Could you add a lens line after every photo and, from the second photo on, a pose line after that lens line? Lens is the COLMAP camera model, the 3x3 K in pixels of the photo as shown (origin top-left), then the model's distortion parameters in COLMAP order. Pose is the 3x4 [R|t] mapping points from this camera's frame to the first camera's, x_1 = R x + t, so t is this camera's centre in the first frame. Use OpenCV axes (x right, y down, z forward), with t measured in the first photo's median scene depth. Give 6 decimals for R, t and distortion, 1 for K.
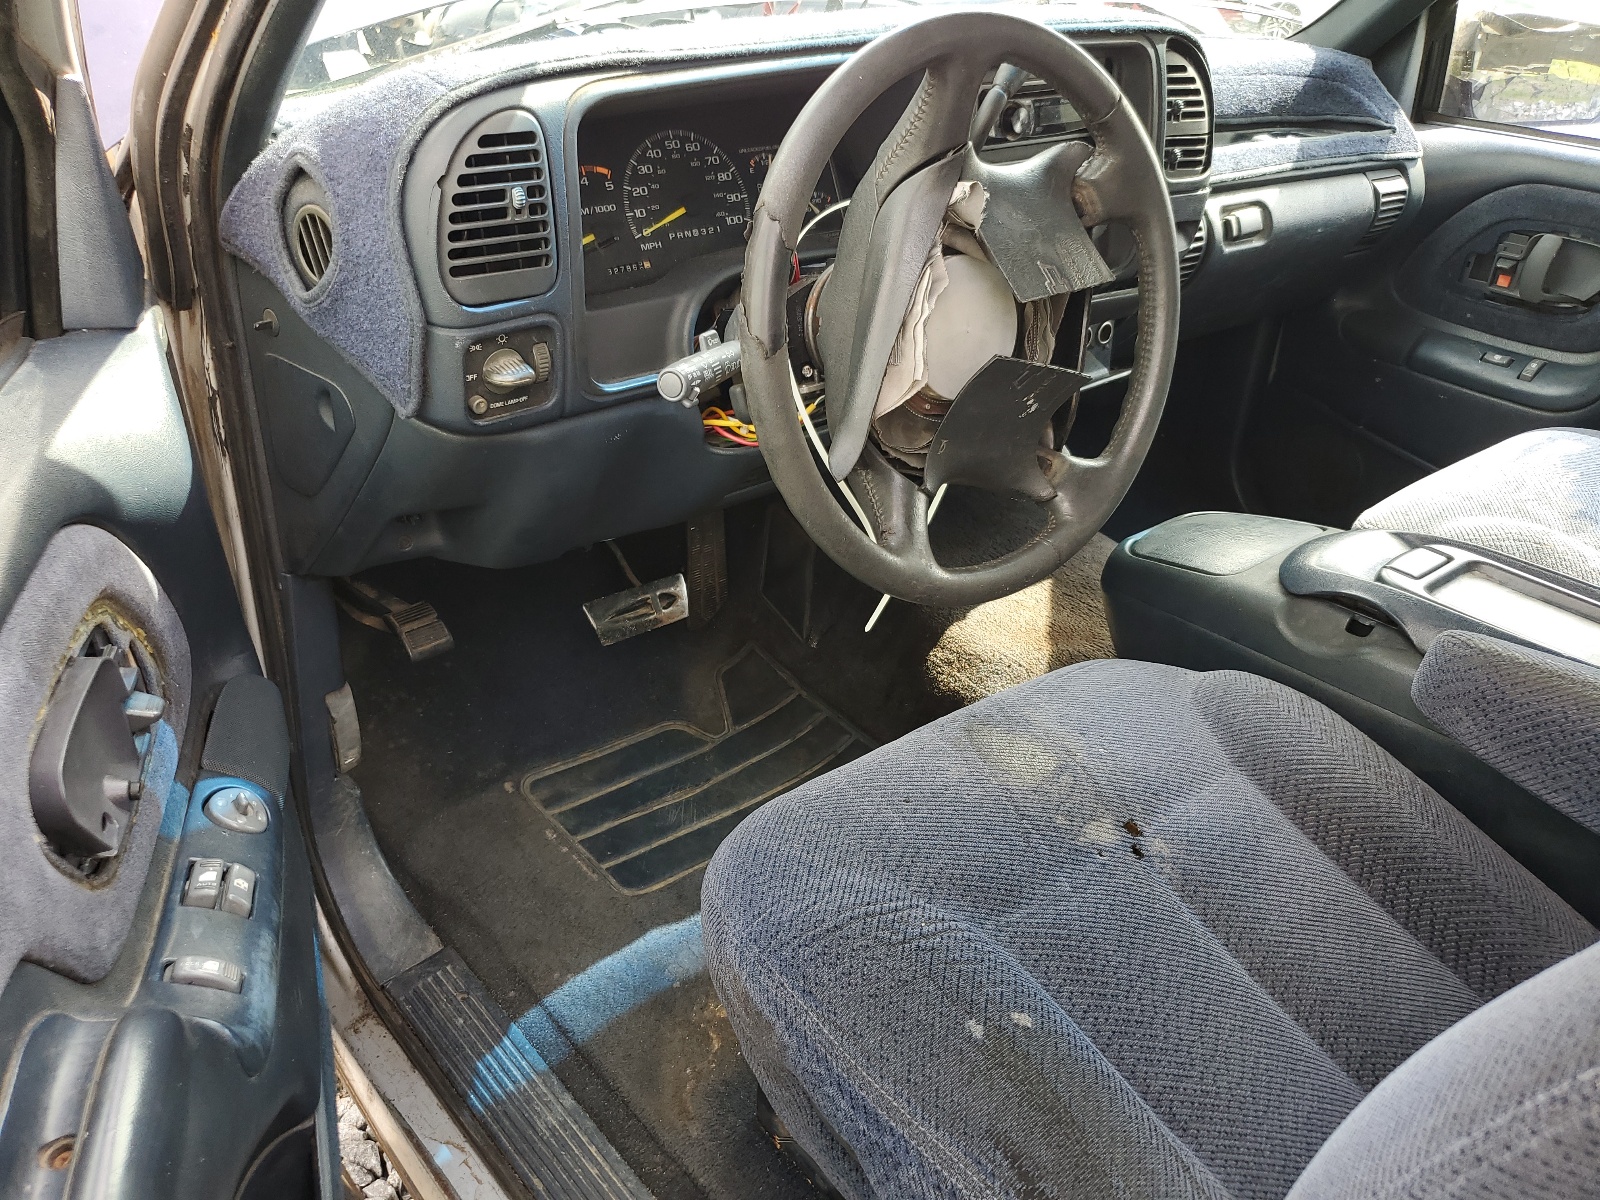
lens RADIAL K [[1228.5, 0, 800.0], [0, 1228.5, 561.7], [0, 0, 1]] dist [-0.010319, -0.008095]
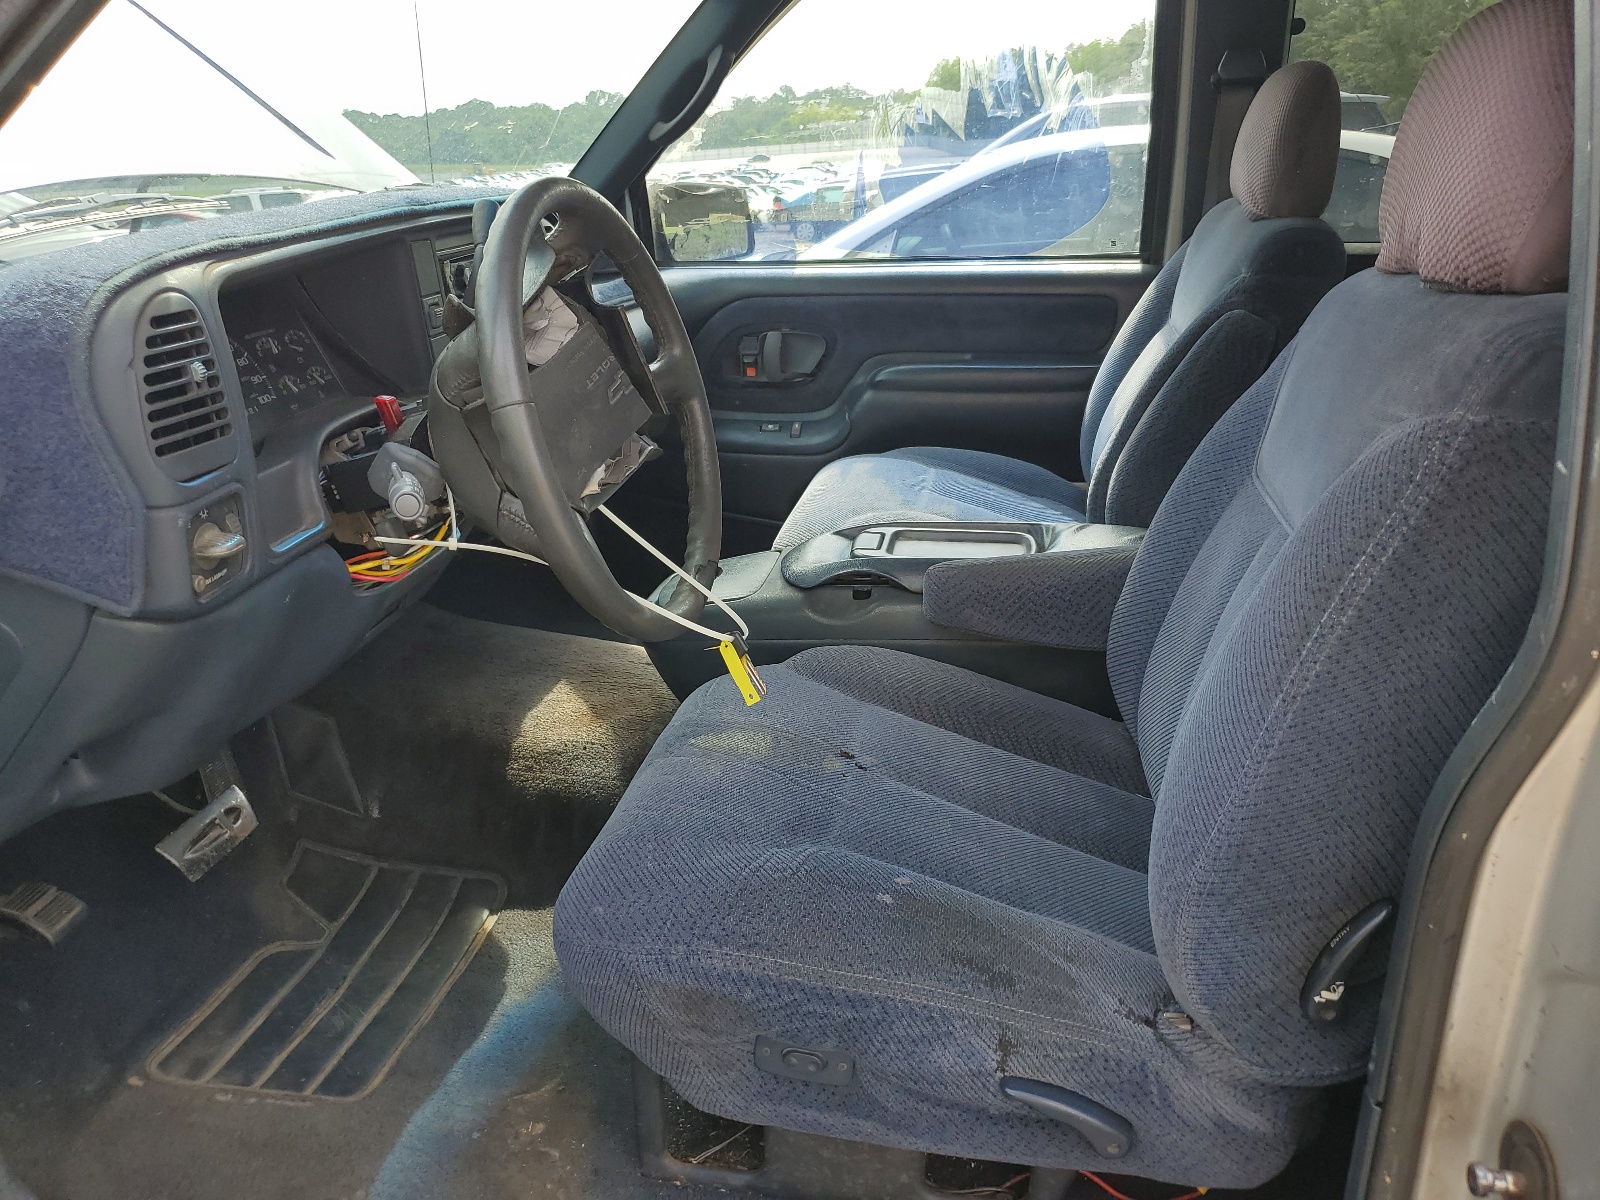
lens RADIAL K [[1201.1, 0, 800.1], [0, 1201.1, 533.7], [0, 0, 1]] dist [0.095142, -0.194067]
pose [[0.763603, -0.248003, 0.596159, -0.436585], [0.348325, 0.935644, -0.056930, 0.052800], [-0.543673, 0.251129, 0.800846, -0.035723]]
